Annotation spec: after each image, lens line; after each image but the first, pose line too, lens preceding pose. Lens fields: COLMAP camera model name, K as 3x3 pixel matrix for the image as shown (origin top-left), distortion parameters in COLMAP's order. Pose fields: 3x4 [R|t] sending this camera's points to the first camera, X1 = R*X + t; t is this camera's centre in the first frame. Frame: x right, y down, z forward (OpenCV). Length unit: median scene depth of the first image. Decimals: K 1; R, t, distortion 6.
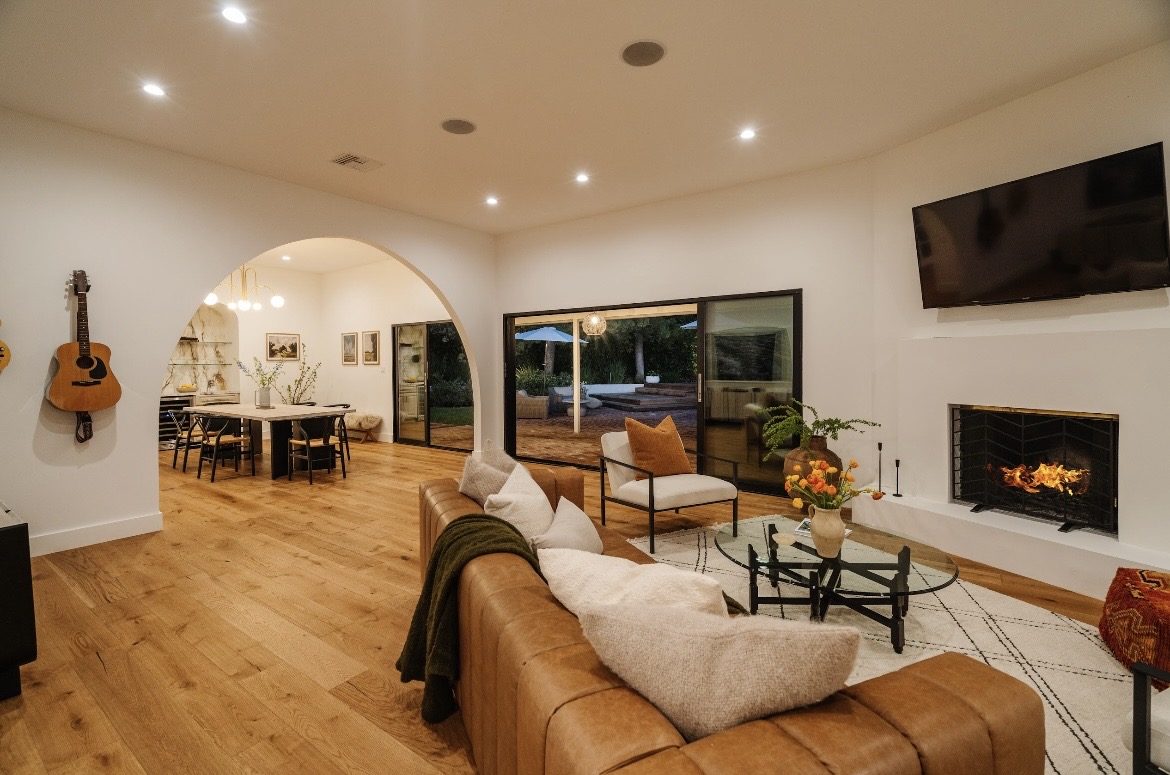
lens RADIAL K [[534.8, 0, 584.6], [0, 534.8, 375.7], [0, 0, 1]] dist [0.002263, 0.000215]
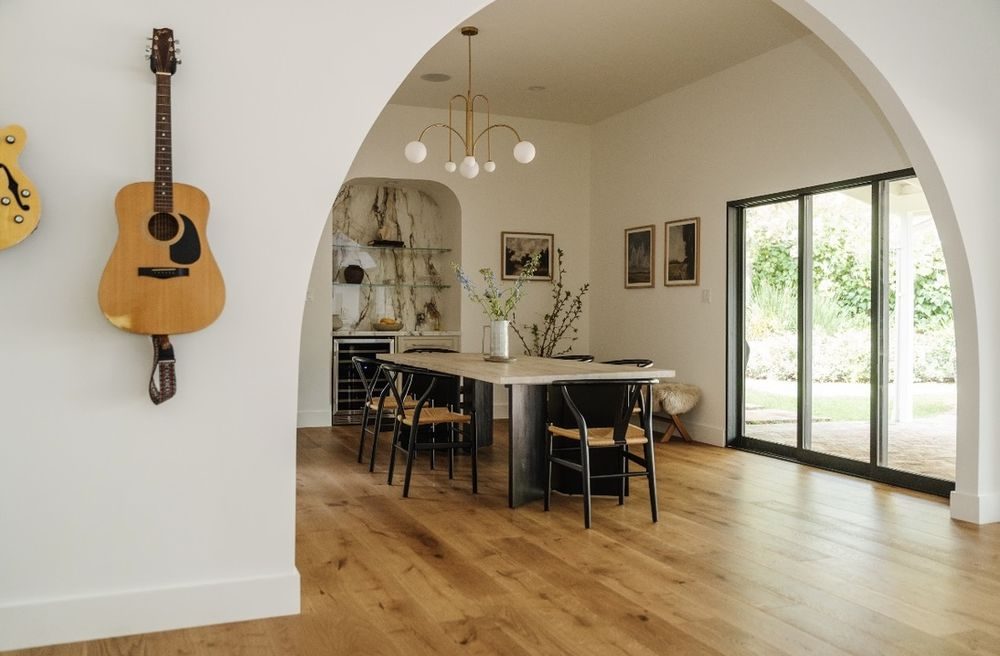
lens RADIAL K [[886.3, 0, 499.3], [0, 886.3, 326.2], [0, 0, 1]] dist [0.017936, 0.000126]
pose [[0.860472, 0.018301, -0.509169, -0.150259], [-0.021429, 0.999770, -0.000279, 0.025881], [0.509047, 0.011151, 0.860666, 0.244793]]
